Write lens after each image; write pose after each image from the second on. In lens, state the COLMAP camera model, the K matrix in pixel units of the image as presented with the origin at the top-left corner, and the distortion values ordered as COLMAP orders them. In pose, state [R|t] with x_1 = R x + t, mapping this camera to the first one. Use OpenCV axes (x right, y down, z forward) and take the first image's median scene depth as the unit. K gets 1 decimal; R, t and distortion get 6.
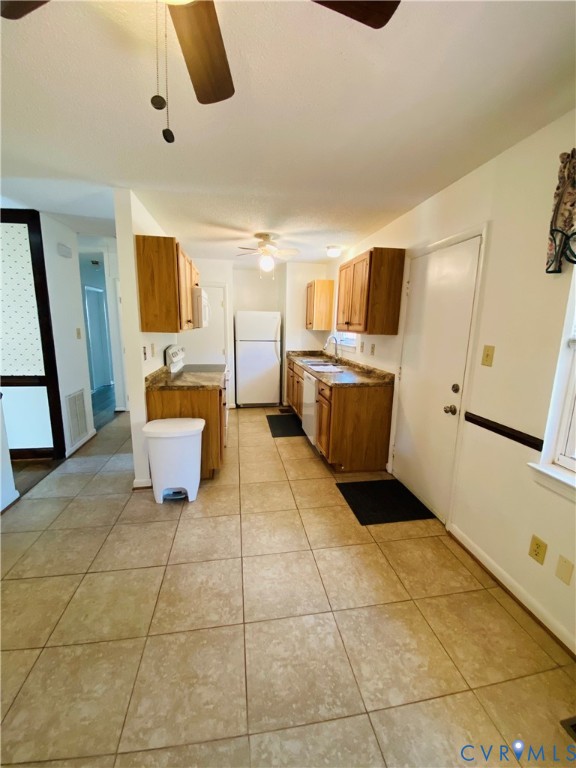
lens RADIAL K [[311.8, 0, 288.7], [0, 311.8, 381.9], [0, 0, 1]] dist [0.022676, -0.023735]
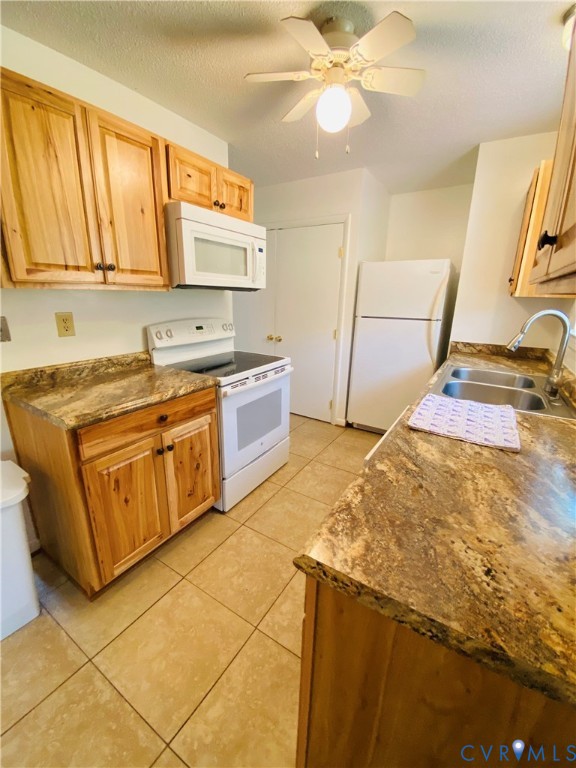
lens RADIAL K [[311.8, 0, 288.7], [0, 311.8, 381.9], [0, 0, 1]] dist [0.022676, -0.023735]
pose [[0.747827, 0.173853, -0.640726, 0.162918], [-0.124407, 0.984704, 0.121985, -0.083594], [0.652133, -0.011512, 0.758017, 0.588788]]
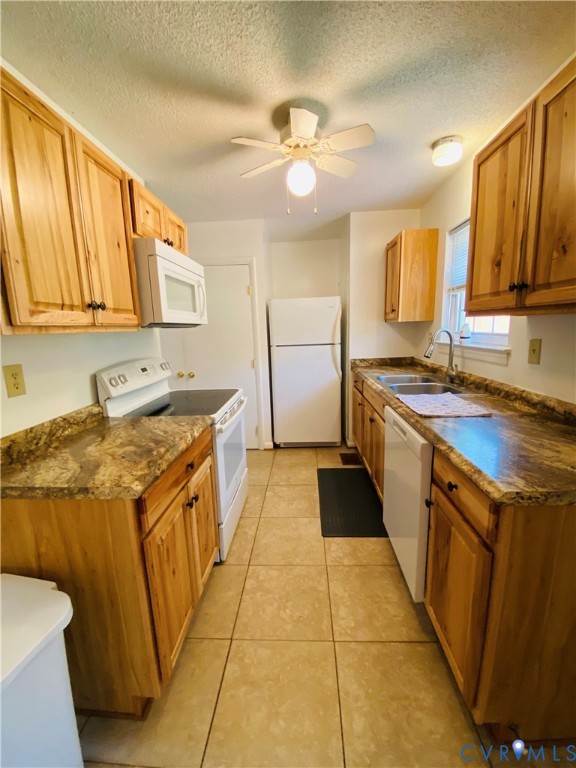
lens RADIAL K [[311.8, 0, 288.7], [0, 311.8, 381.9], [0, 0, 1]] dist [0.022676, -0.023735]
pose [[0.975180, -0.013748, -0.220987, 0.010227], [0.012249, 0.999892, -0.008153, -0.065134], [0.221075, 0.005244, 0.975243, 0.474680]]
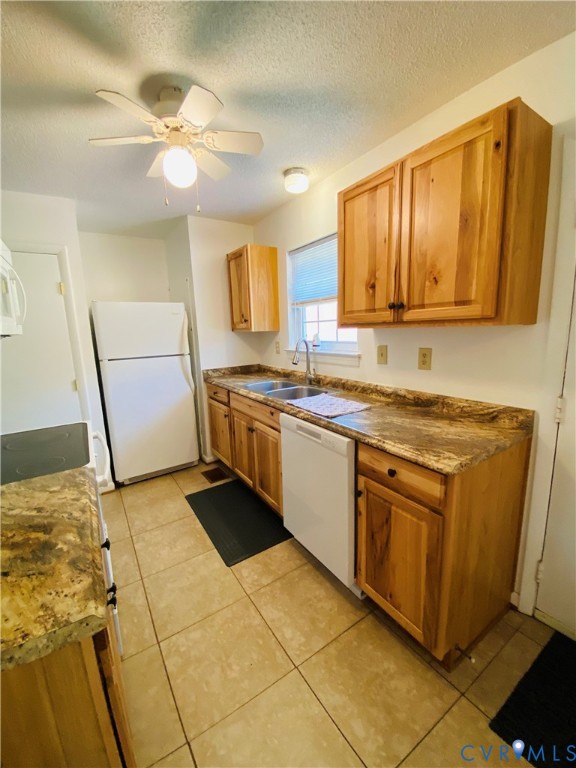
lens RADIAL K [[311.8, 0, 288.7], [0, 311.8, 381.9], [0, 0, 1]] dist [0.022676, -0.023735]
pose [[0.913540, -0.118514, 0.389101, -0.112683], [0.123905, 0.992230, 0.011312, -0.082129], [-0.387418, 0.037878, 0.921126, 0.511217]]
